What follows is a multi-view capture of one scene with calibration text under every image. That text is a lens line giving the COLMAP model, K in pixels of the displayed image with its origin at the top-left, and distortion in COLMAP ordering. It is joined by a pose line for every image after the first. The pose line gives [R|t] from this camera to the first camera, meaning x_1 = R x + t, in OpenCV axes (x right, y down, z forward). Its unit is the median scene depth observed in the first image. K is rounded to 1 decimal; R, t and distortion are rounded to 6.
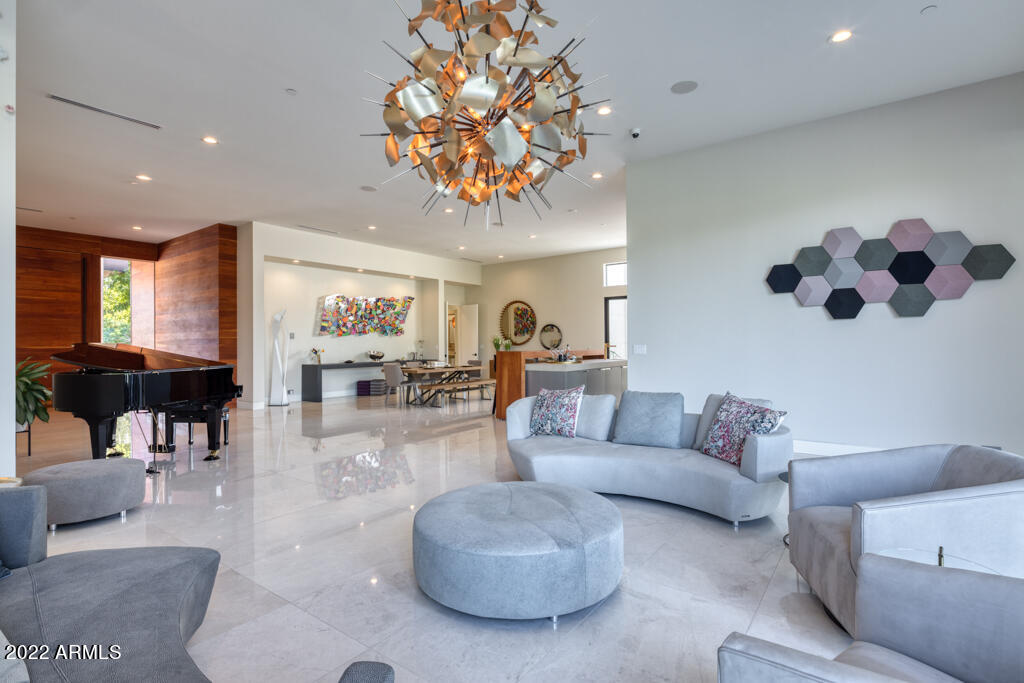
lens RADIAL K [[504.2, 0, 512.0], [0, 504.2, 341.5], [0, 0, 1]] dist [0.000581, -0.000010]
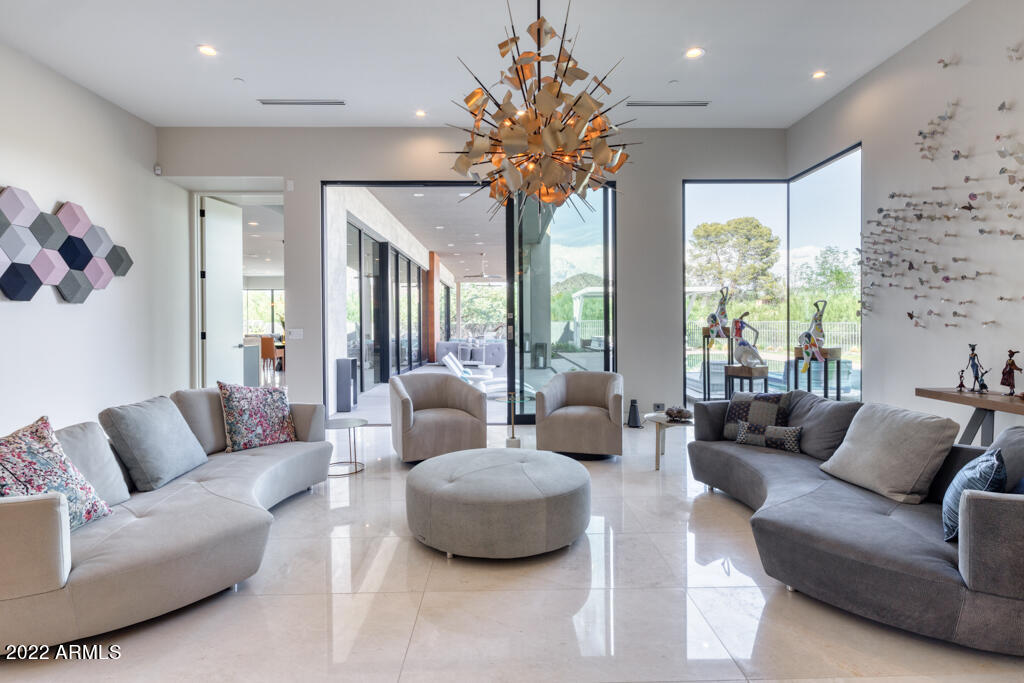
lens RADIAL K [[539.4, 0, 512.0], [0, 539.4, 341.5], [0, 0, 1]] dist [0.000585, 0.000027]
pose [[-0.652633, -0.018133, 0.757457, -0.564233], [0.006570, 0.999541, 0.029589, 0.000004], [-0.757645, 0.024288, -0.652214, 1.050618]]
